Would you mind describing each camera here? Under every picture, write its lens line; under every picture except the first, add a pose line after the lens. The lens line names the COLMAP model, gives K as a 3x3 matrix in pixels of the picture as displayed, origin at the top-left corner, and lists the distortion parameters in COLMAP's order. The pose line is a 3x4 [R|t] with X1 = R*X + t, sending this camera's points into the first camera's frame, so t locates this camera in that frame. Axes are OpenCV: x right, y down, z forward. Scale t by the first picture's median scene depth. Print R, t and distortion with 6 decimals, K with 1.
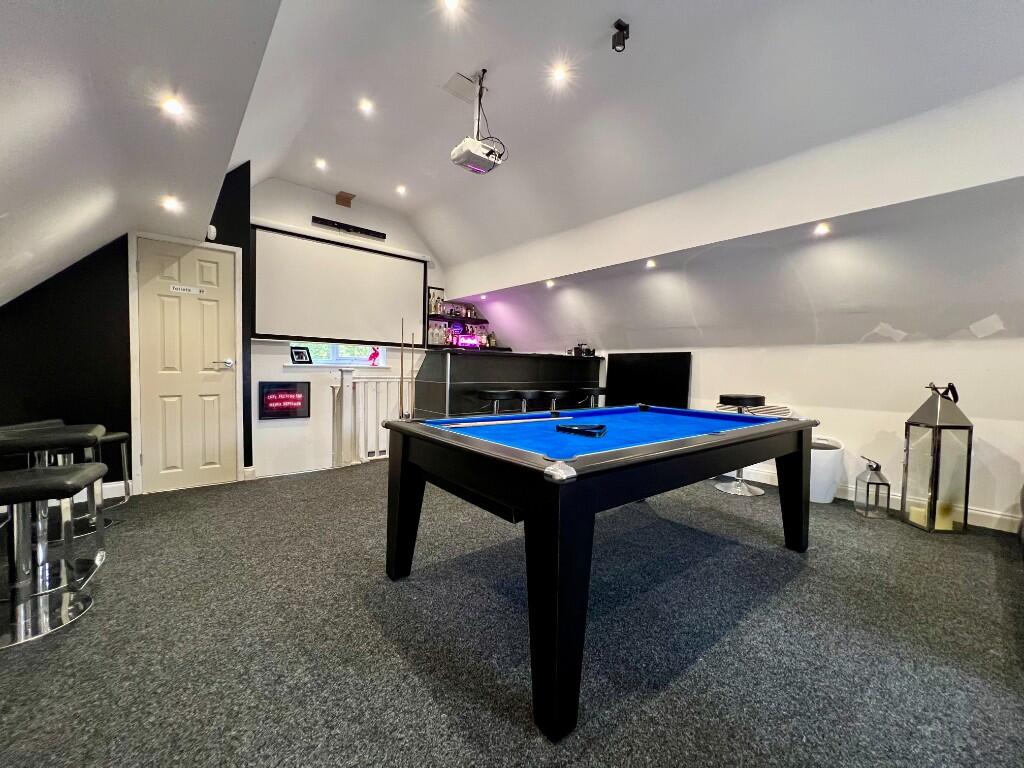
lens RADIAL K [[408.3, 0, 512.8], [0, 408.3, 383.4], [0, 0, 1]] dist [-0.001352, 0.000396]
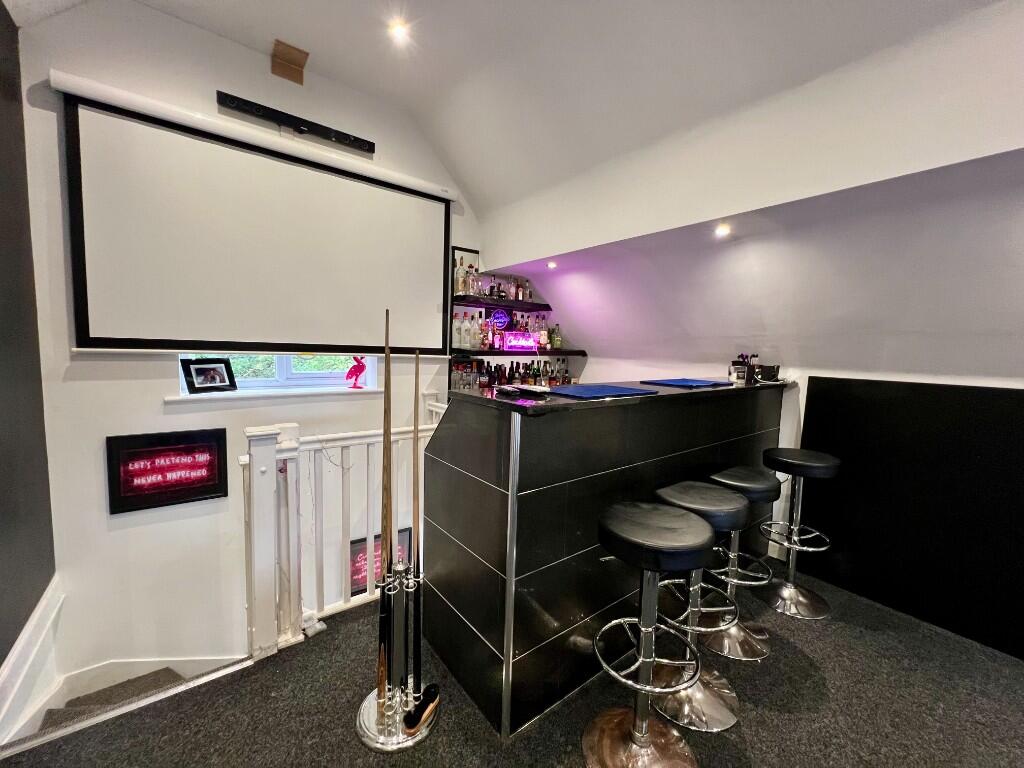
lens RADIAL K [[408.3, 0, 511.3], [0, 408.3, 384.5], [0, 0, 1]] dist [-0.001352, 0.000396]
pose [[0.998594, 0.013585, -0.051235, -0.093800], [-0.010875, 0.998546, 0.052805, -0.075949], [0.051877, -0.052173, 0.997290, 0.428356]]
